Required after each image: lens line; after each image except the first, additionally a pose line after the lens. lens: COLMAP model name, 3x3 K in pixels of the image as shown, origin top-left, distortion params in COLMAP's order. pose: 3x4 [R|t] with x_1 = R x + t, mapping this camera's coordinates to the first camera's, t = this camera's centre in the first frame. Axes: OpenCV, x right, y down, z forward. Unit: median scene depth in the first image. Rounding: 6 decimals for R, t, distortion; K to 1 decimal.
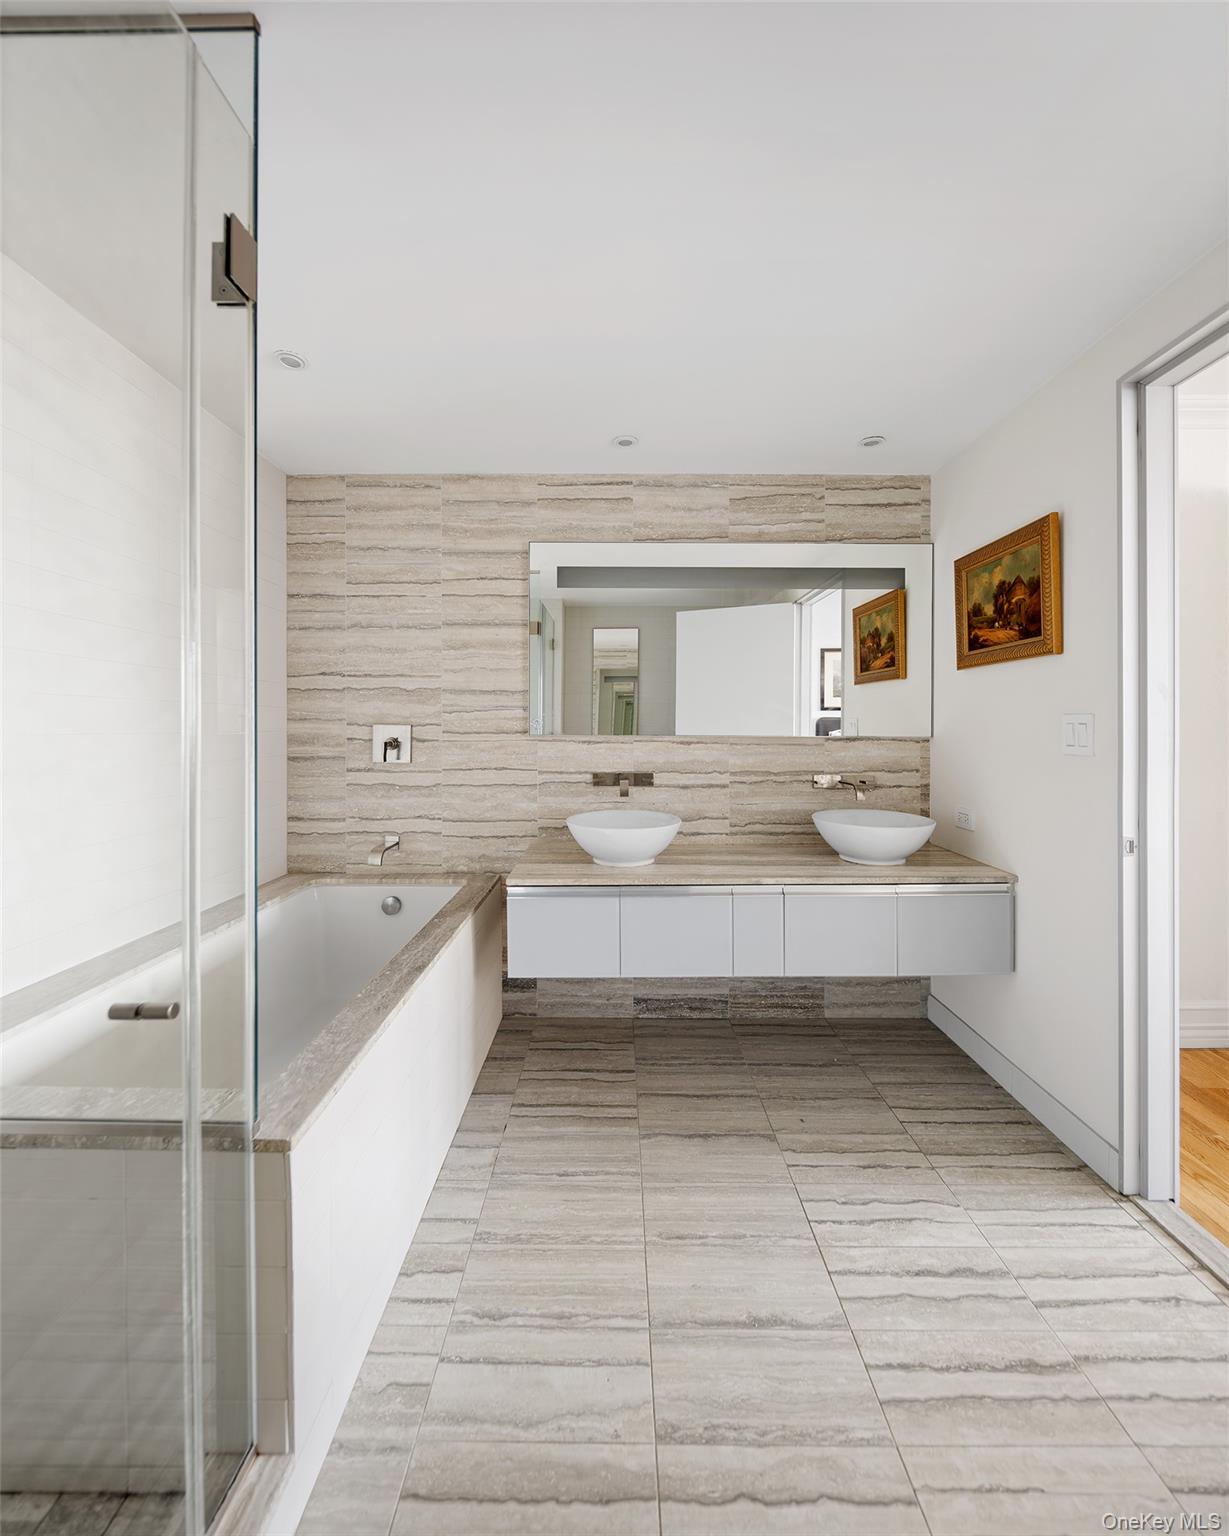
lens RADIAL K [[619.4, 0, 606.9], [0, 619.4, 728.7], [0, 0, 1]] dist [-0.002147, -0.001586]
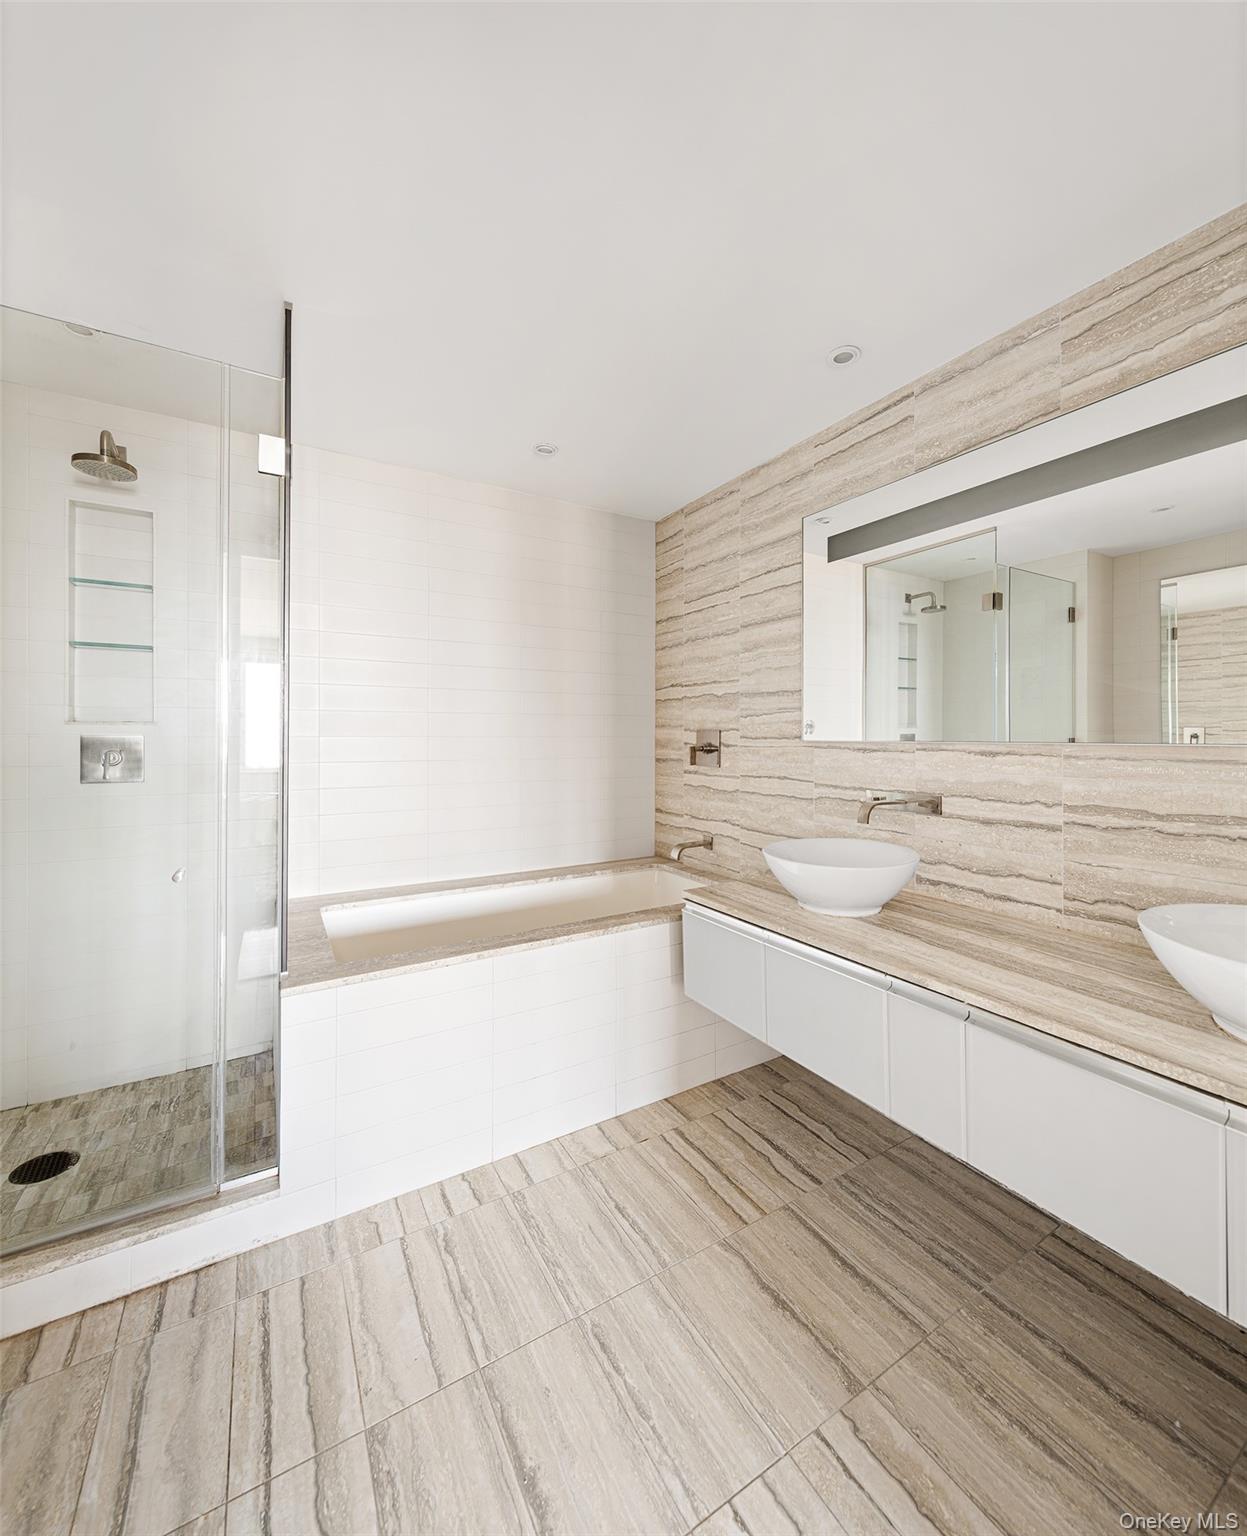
lens RADIAL K [[619.4, 0, 629.4], [0, 619.4, 731.4], [0, 0, 1]] dist [-0.002147, -0.001586]
pose [[0.522231, -0.007600, -0.852770, 0.484856], [0.001497, 0.999967, -0.007995, 0.003996], [0.852803, 0.002899, 0.522225, 0.341434]]
